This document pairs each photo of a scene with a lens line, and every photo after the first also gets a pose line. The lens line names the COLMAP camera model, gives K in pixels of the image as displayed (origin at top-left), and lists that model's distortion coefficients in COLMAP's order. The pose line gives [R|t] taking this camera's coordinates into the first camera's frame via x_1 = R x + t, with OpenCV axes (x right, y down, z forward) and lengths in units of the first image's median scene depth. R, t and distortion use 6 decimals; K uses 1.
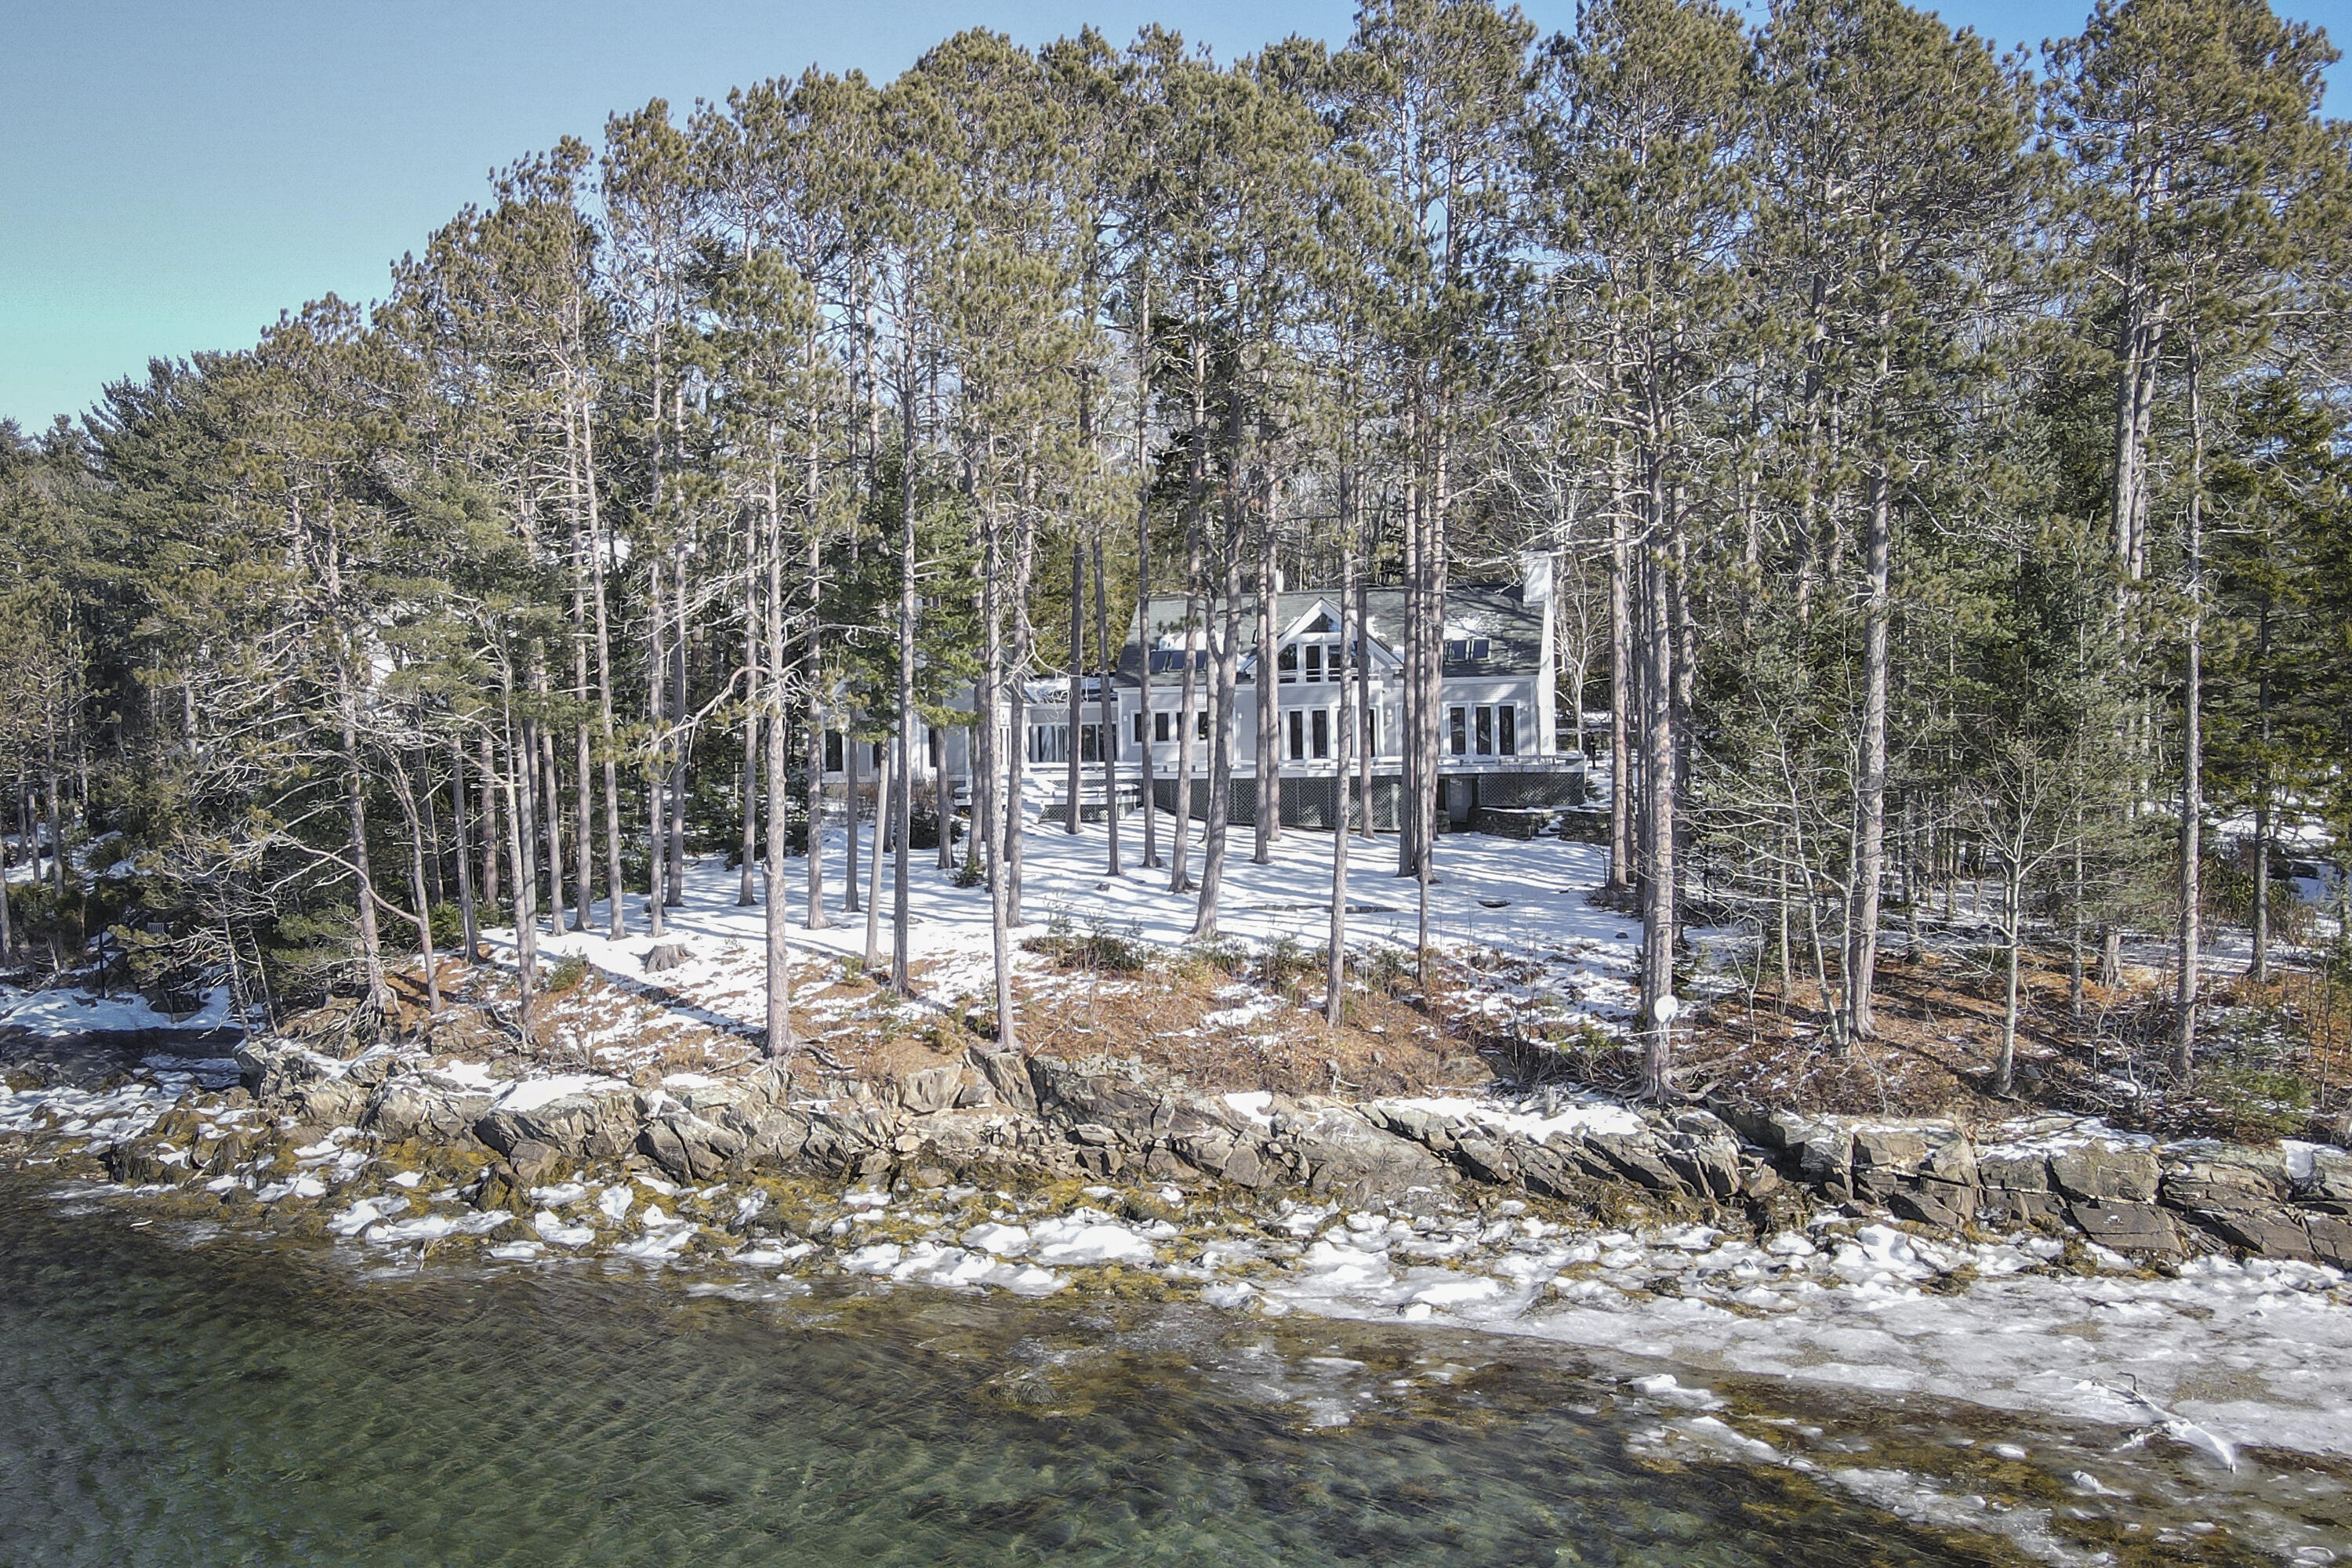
lens RADIAL K [[2084.3, 0, 1008.5], [0, 2084.3, 751.8], [0, 0, 1]] dist [-0.000118, 0.019974]
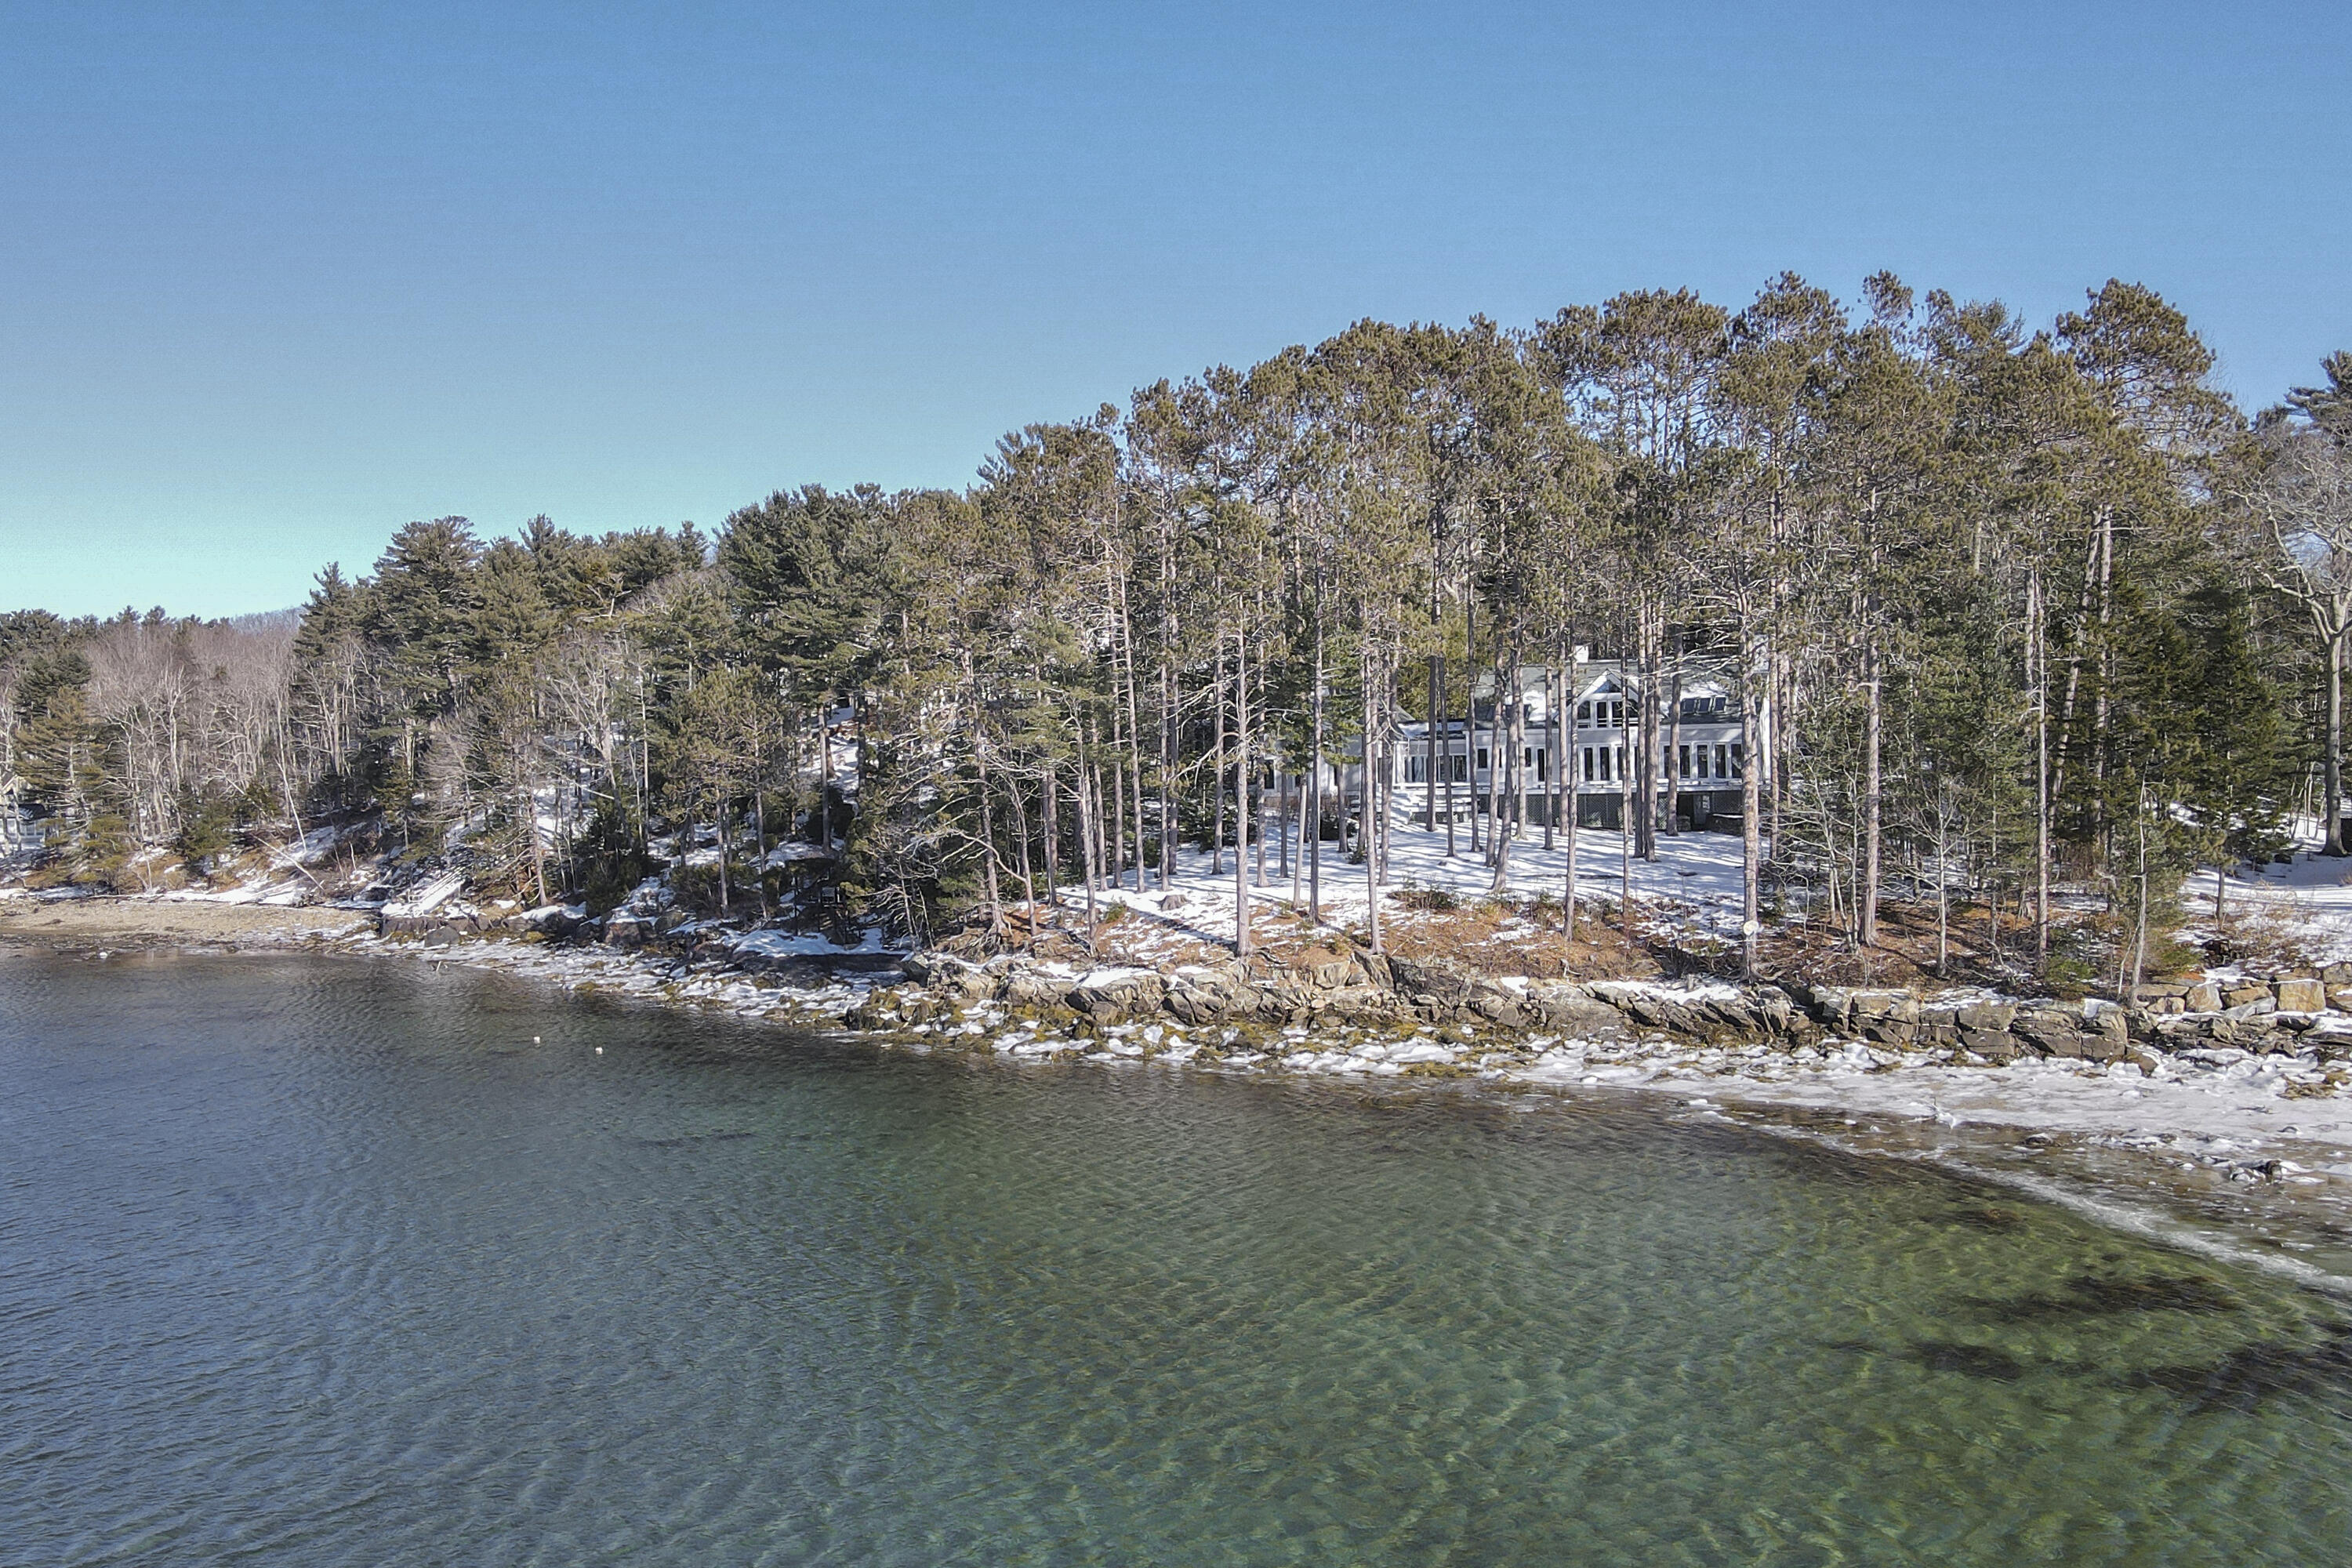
lens RADIAL K [[2084.3, 0, 1008.5], [0, 2084.3, 751.8], [0, 0, 1]] dist [-0.000118, 0.019974]
pose [[0.980168, -0.004313, -0.198120, 0.043854], [0.003780, 0.999988, -0.003069, -0.020363], [0.198131, 0.002259, 0.980173, -0.759453]]
